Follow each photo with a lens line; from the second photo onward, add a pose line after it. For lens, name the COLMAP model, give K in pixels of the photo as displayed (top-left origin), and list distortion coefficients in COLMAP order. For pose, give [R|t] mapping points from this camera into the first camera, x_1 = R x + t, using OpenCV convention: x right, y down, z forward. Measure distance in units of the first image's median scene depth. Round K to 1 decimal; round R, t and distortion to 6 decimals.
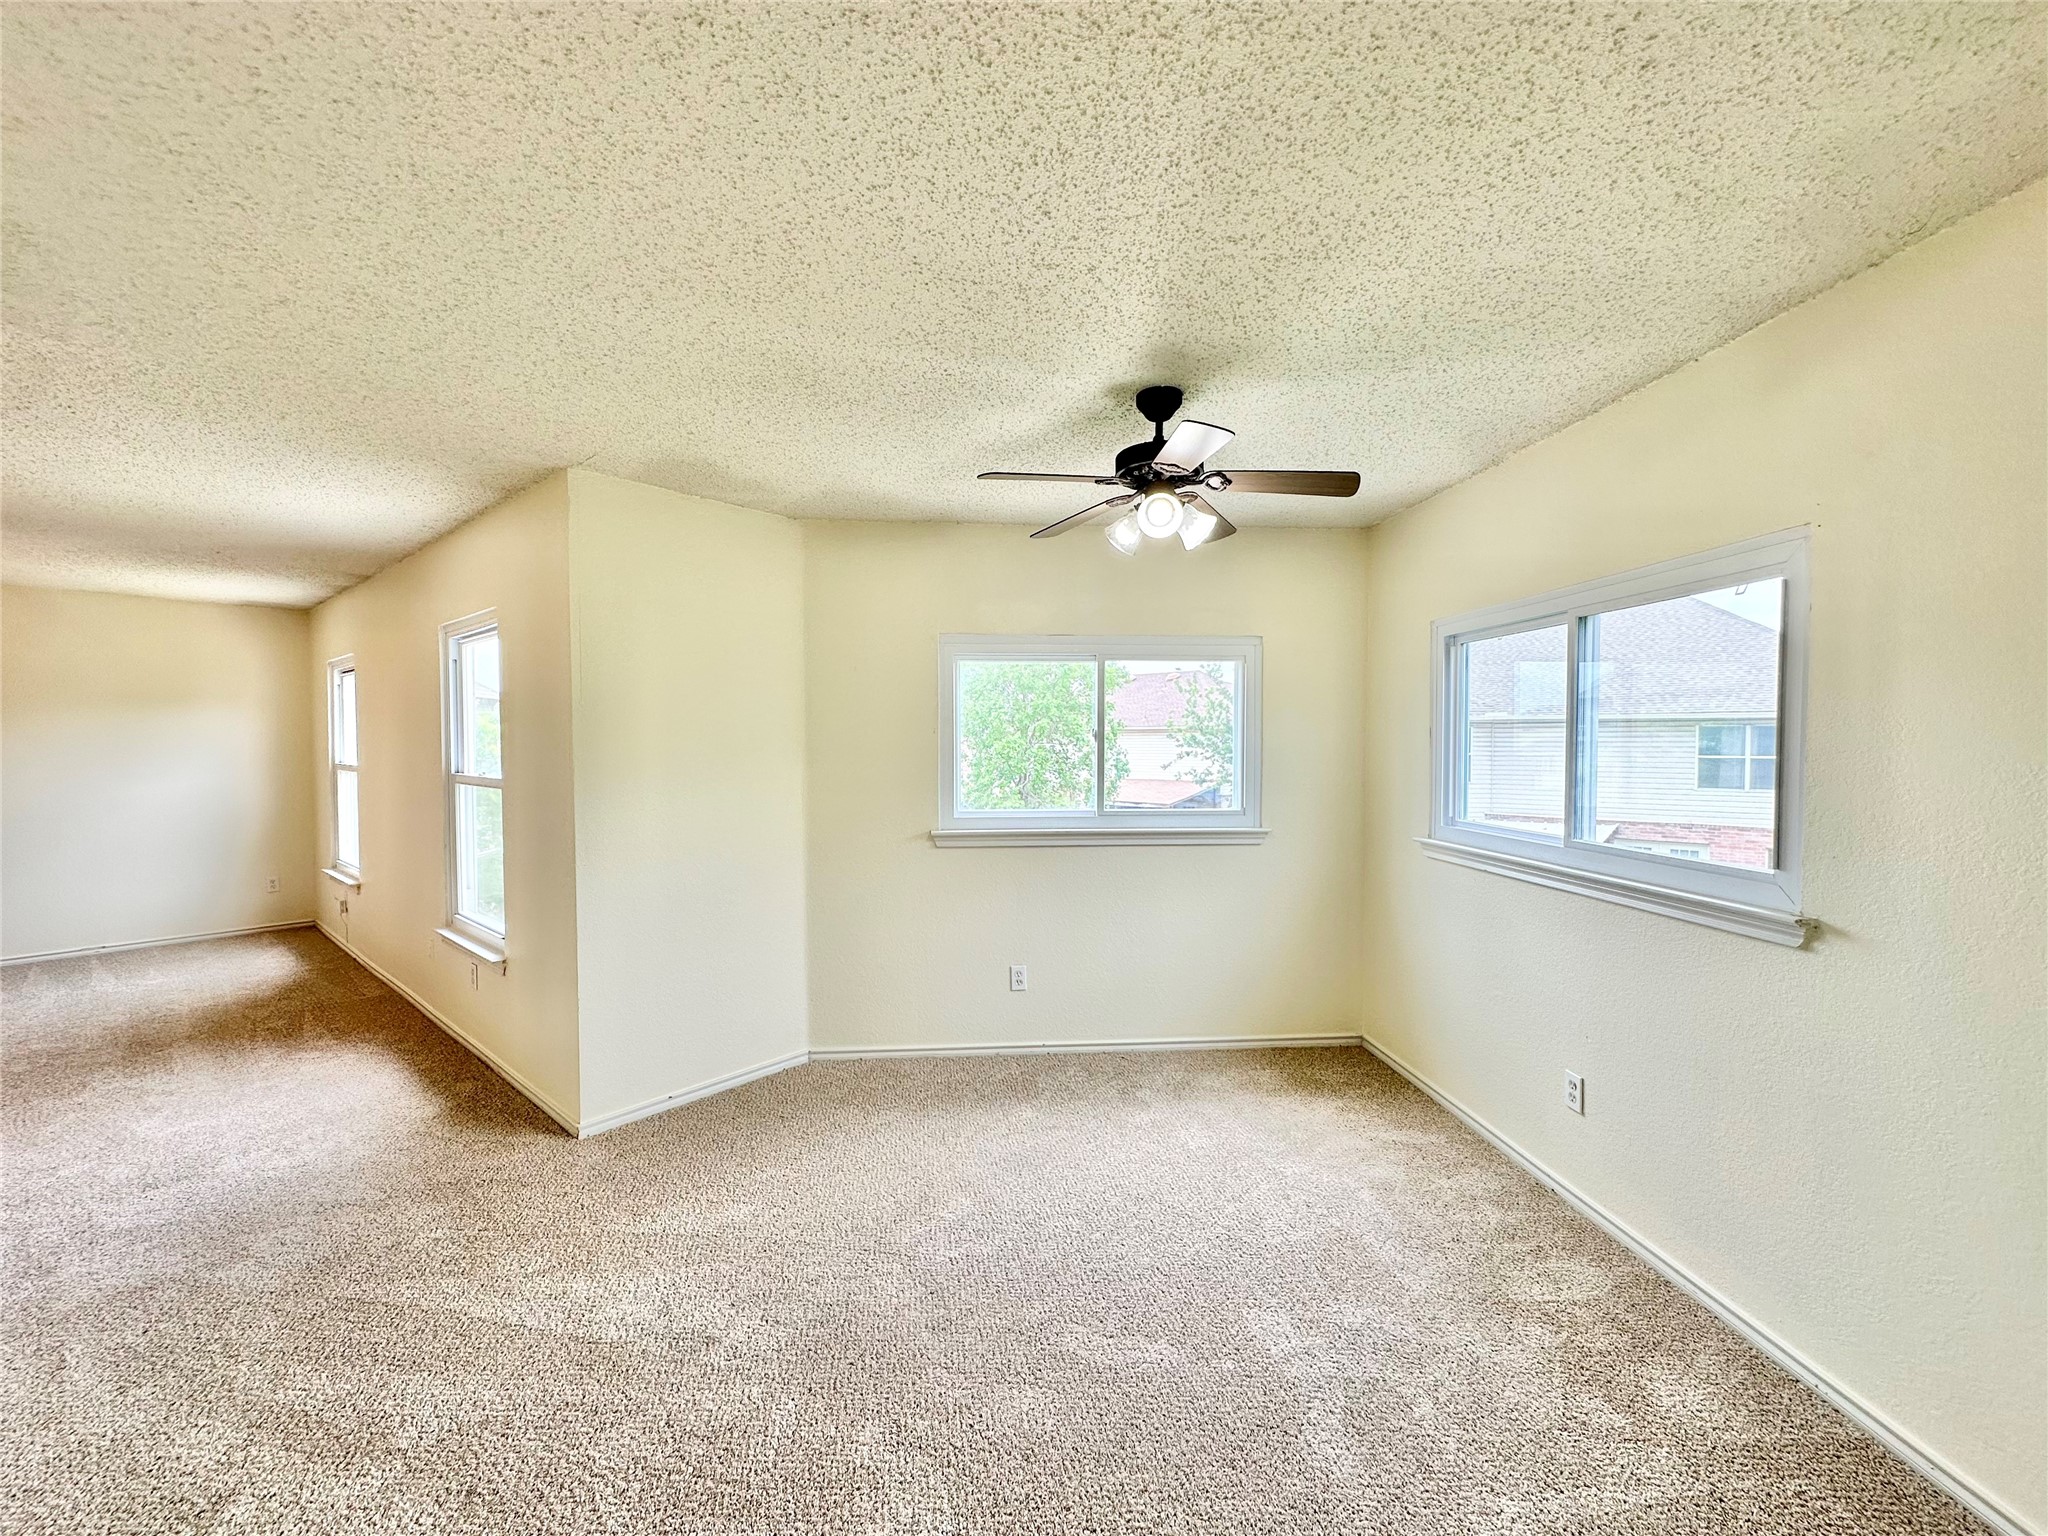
lens RADIAL K [[817.0, 0, 1024.0], [0, 817.0, 768.0], [0, 0, 1]] dist [-0.002569, 0.000109]
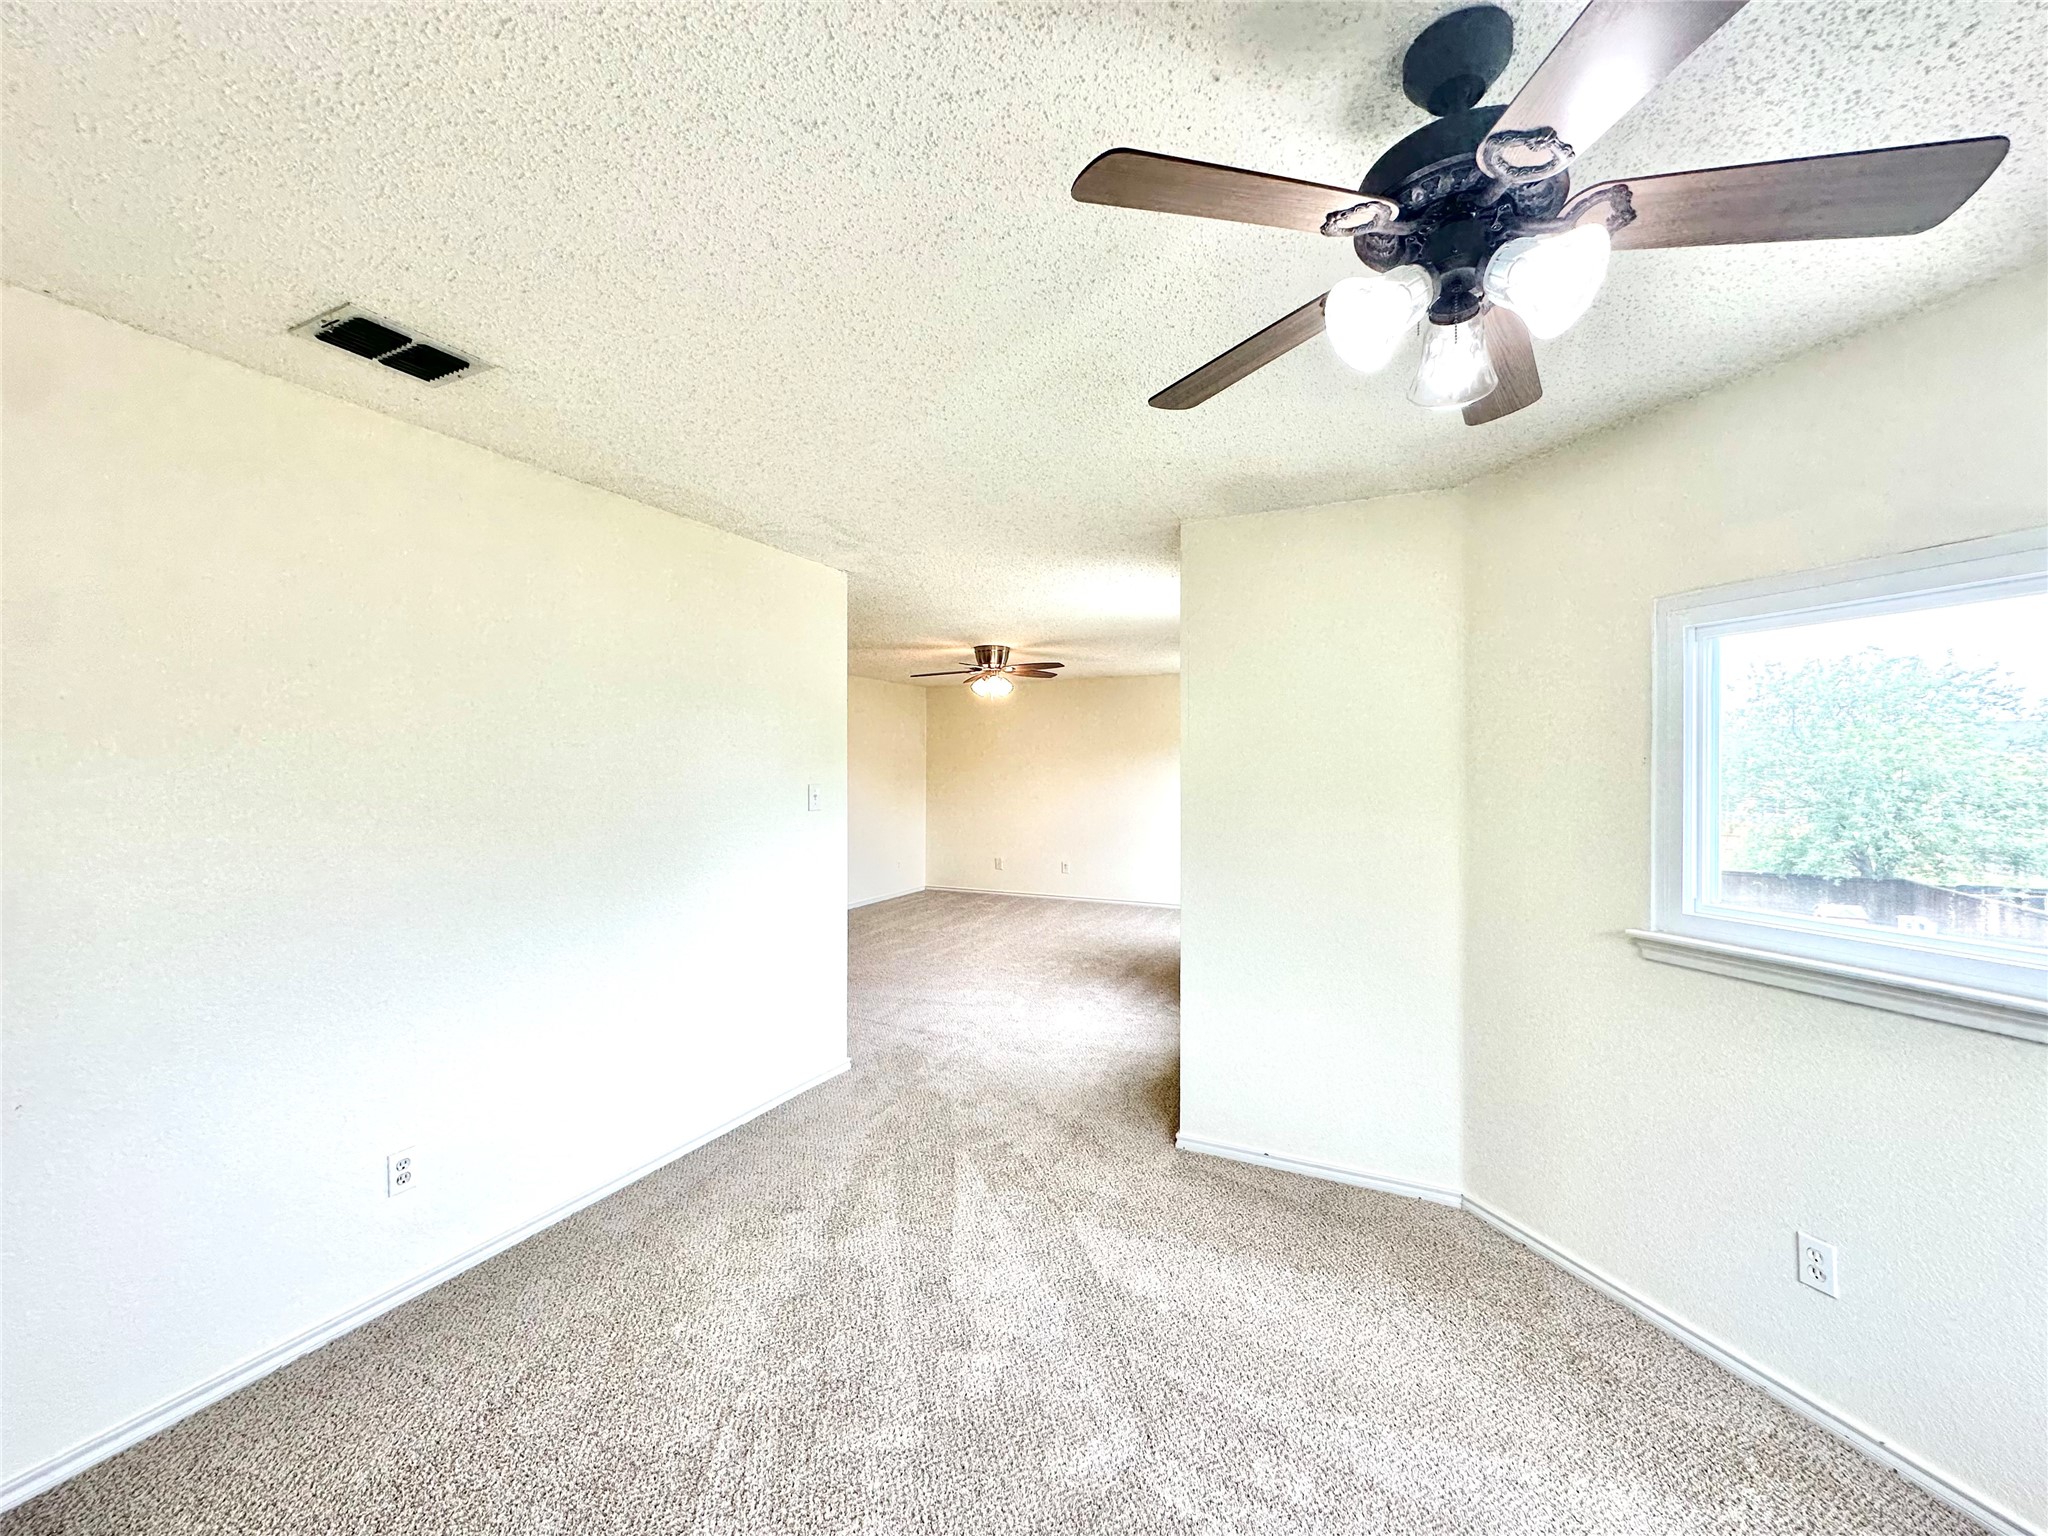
lens RADIAL K [[817.0, 0, 1024.0], [0, 817.0, 768.0], [0, 0, 1]] dist [-0.002569, 0.000109]
pose [[0.263671, 0.003153, -0.964608, 0.356921], [-0.036877, 0.999297, -0.006814, -0.021302], [0.963908, 0.037368, 0.263601, 0.419861]]
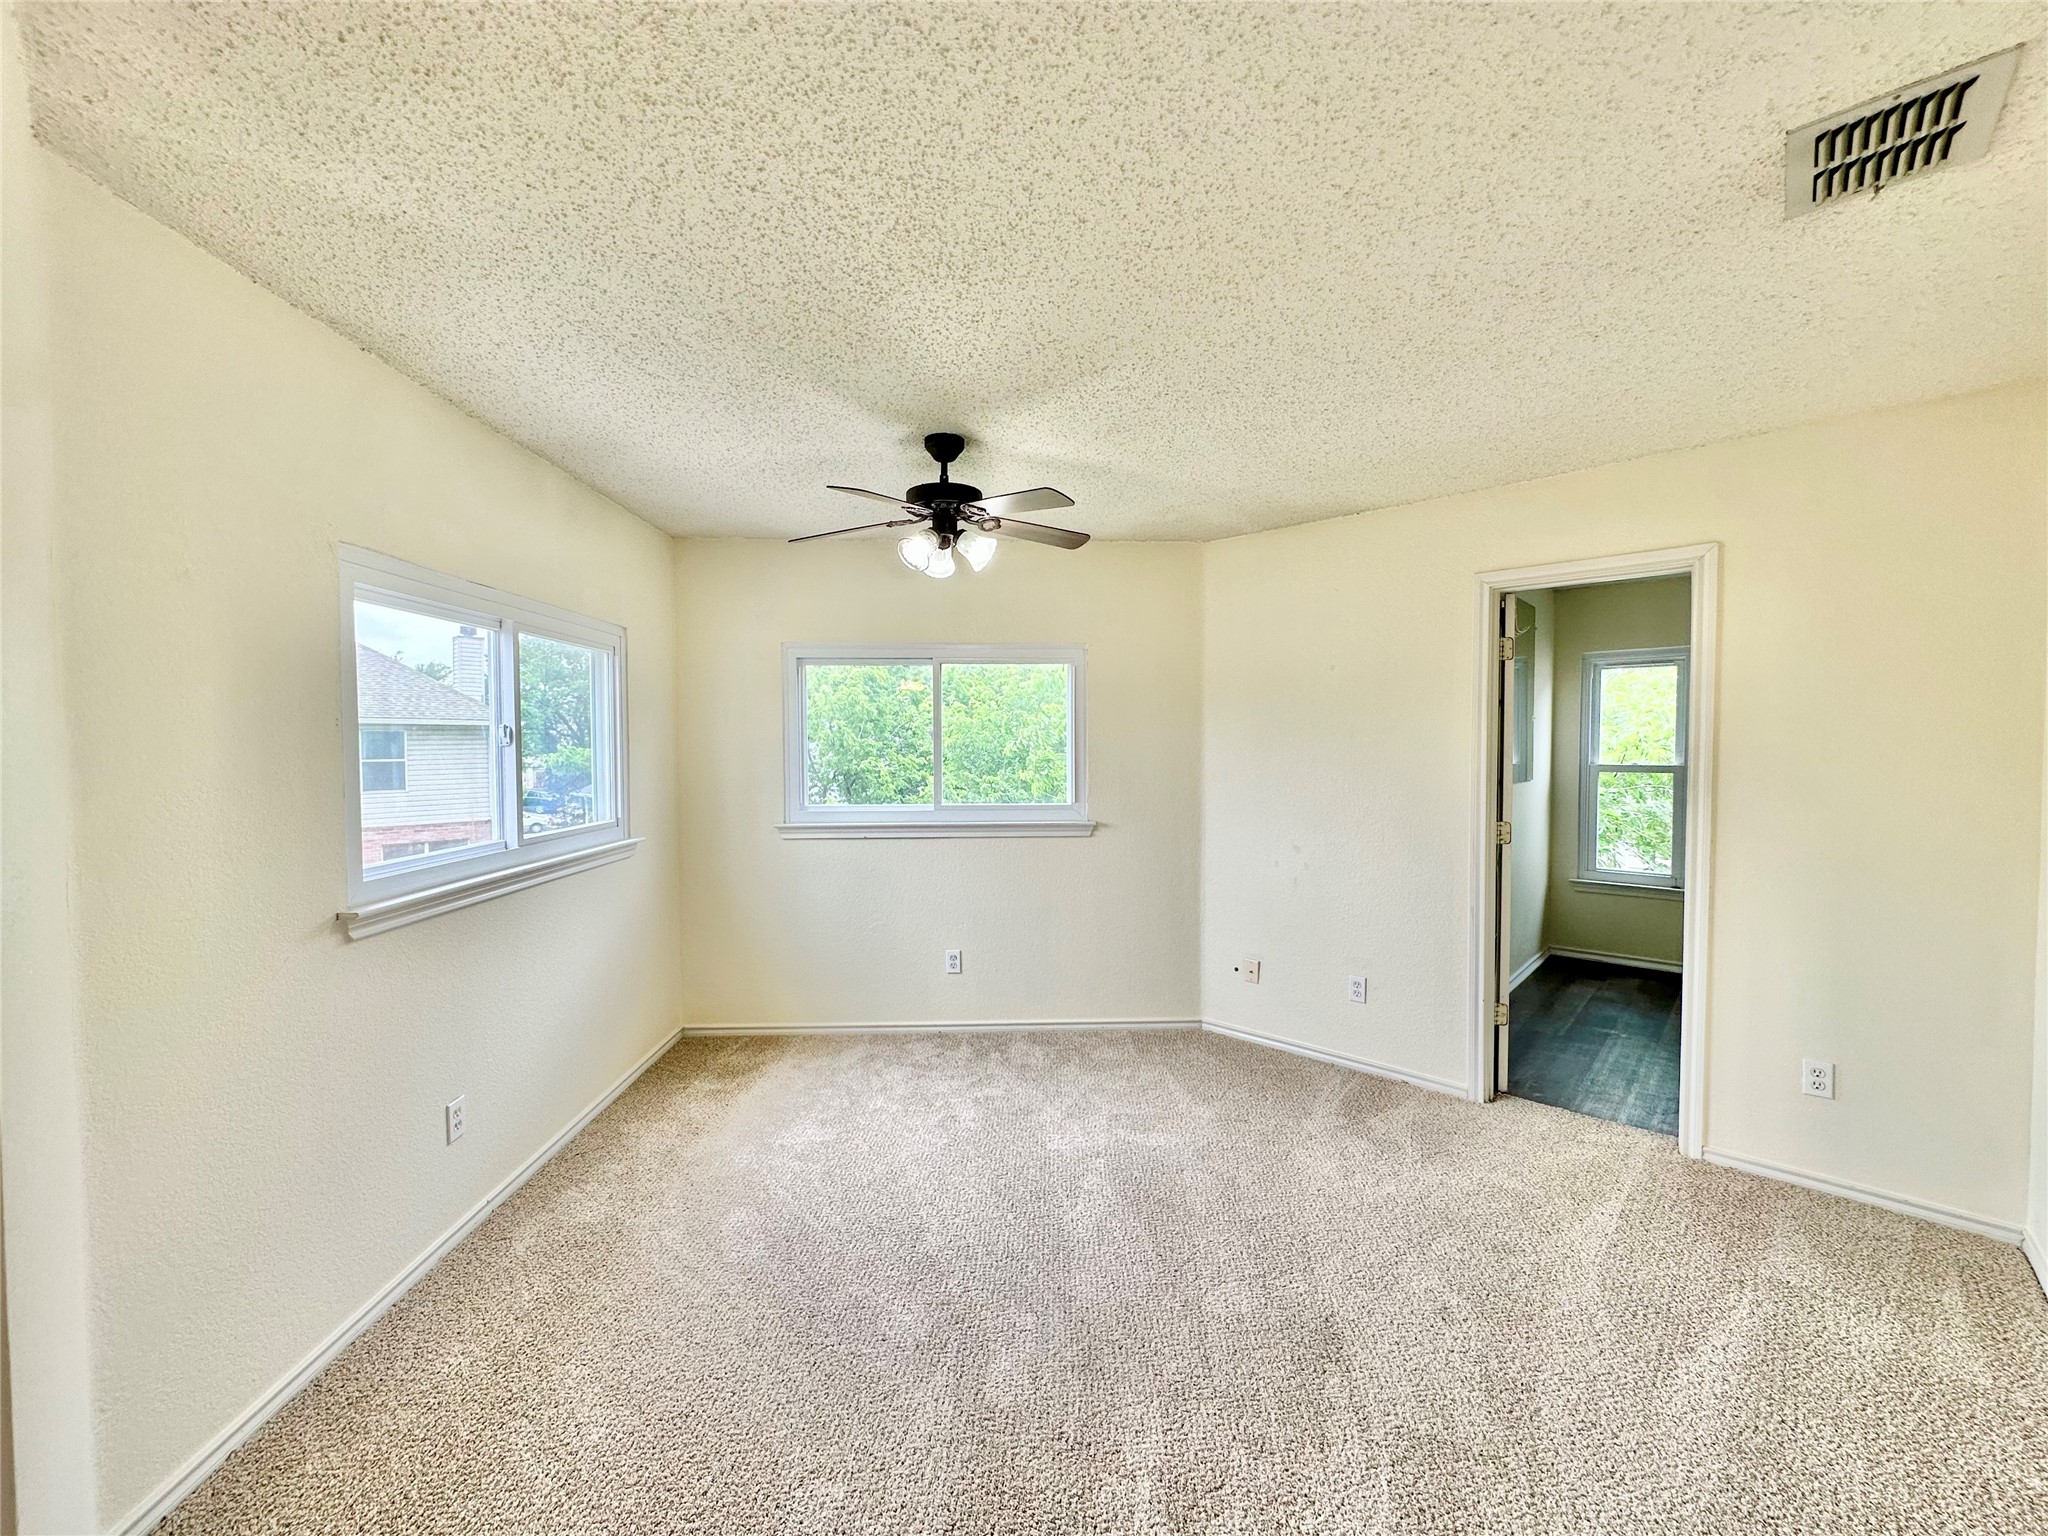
lens RADIAL K [[817.0, 0, 1024.0], [0, 817.0, 768.0], [0, 0, 1]] dist [-0.002569, 0.000109]
pose [[0.035276, -0.028957, 0.998958, -0.640553], [0.036543, 0.998949, 0.027667, -0.015163], [-0.998709, 0.035529, 0.036297, 0.557471]]
